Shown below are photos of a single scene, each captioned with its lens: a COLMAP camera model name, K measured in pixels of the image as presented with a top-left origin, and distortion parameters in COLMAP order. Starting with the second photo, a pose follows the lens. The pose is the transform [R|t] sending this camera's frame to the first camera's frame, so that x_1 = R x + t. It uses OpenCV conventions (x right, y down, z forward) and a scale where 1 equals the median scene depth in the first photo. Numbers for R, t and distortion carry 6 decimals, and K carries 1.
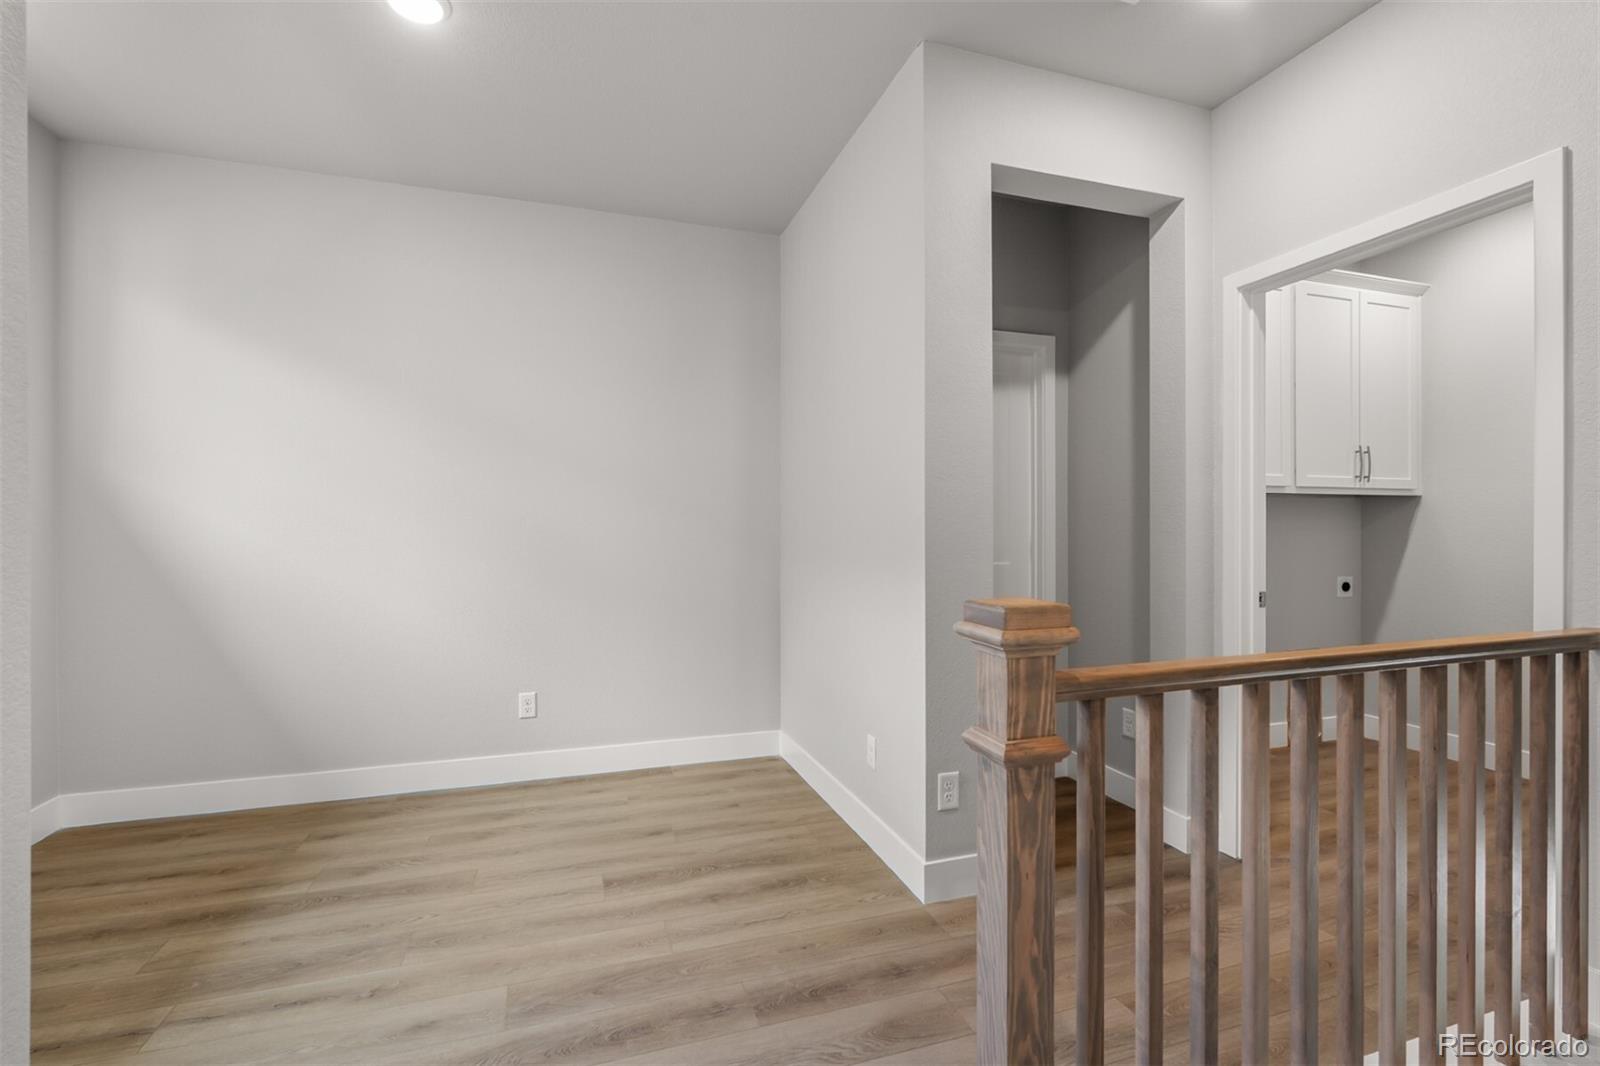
lens RADIAL K [[719.8, 0, 790.0], [0, 719.8, 526.7], [0, 0, 1]] dist [-0.008890, 0.004515]
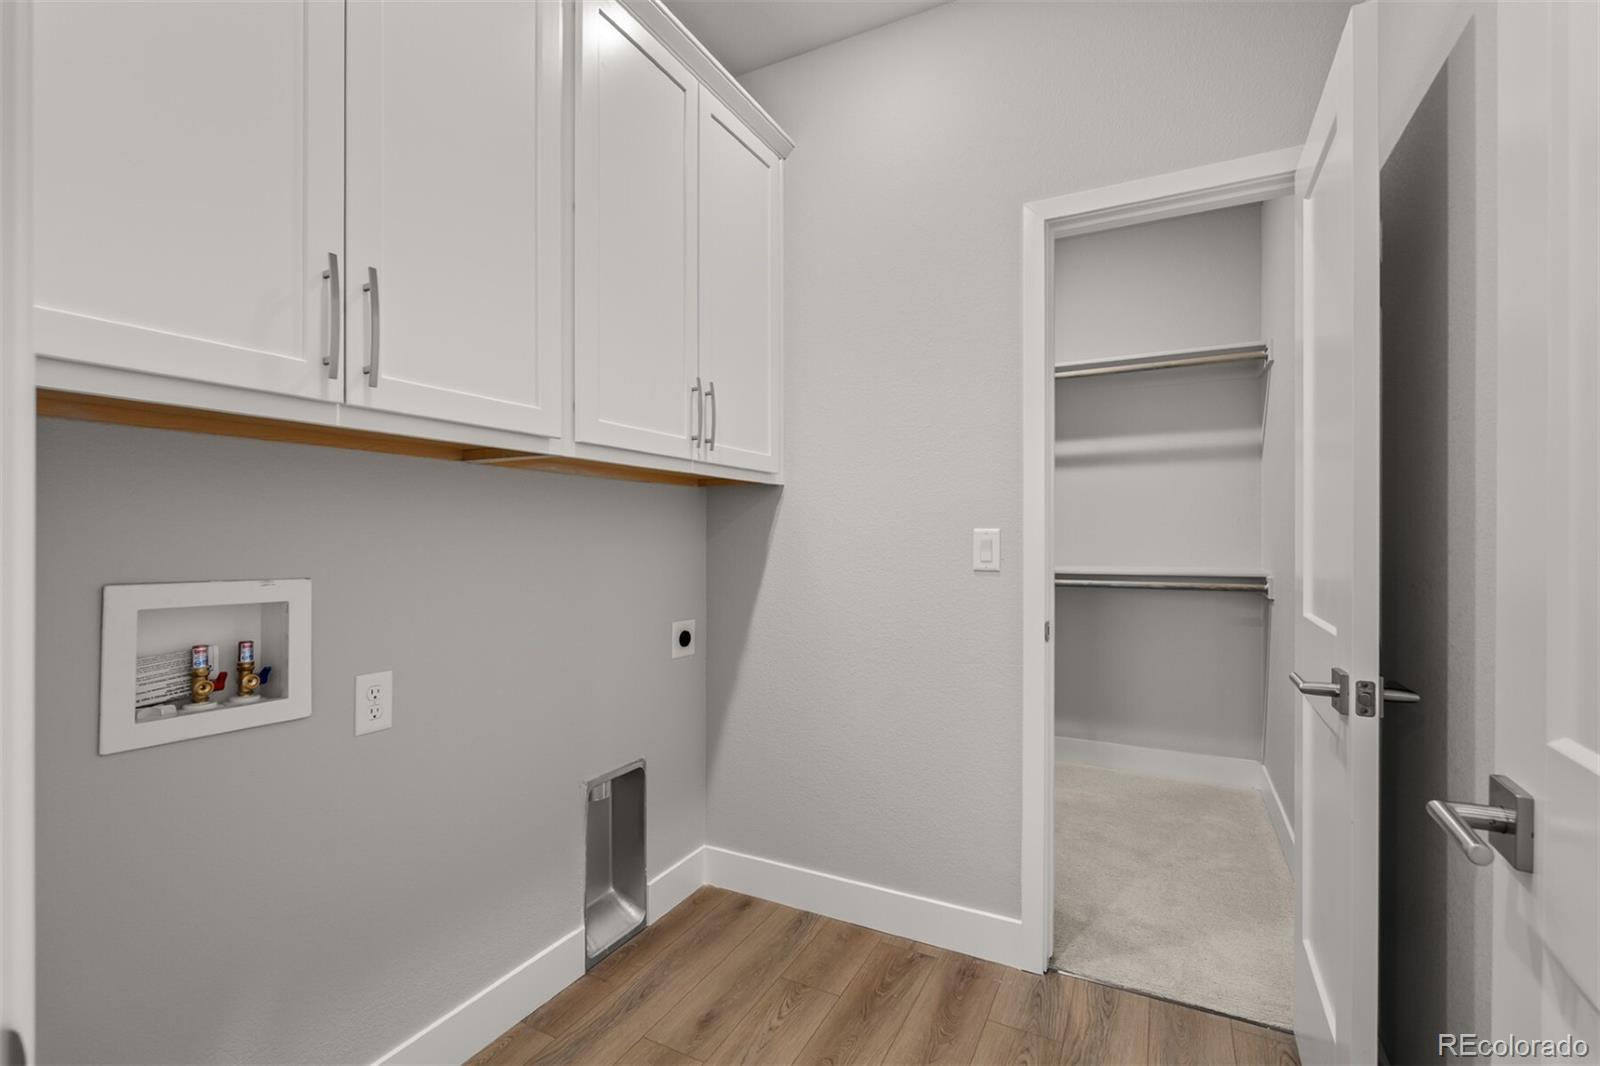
lens RADIAL K [[719.8, 0, 806.2], [0, 719.8, 532.1], [0, 0, 1]] dist [-0.008890, 0.004515]
pose [[0.710561, 0.005634, 0.703613, 0.471269], [-0.000083, 0.999969, -0.007924, 0.002049], [-0.703636, 0.005572, 0.710539, 0.559948]]
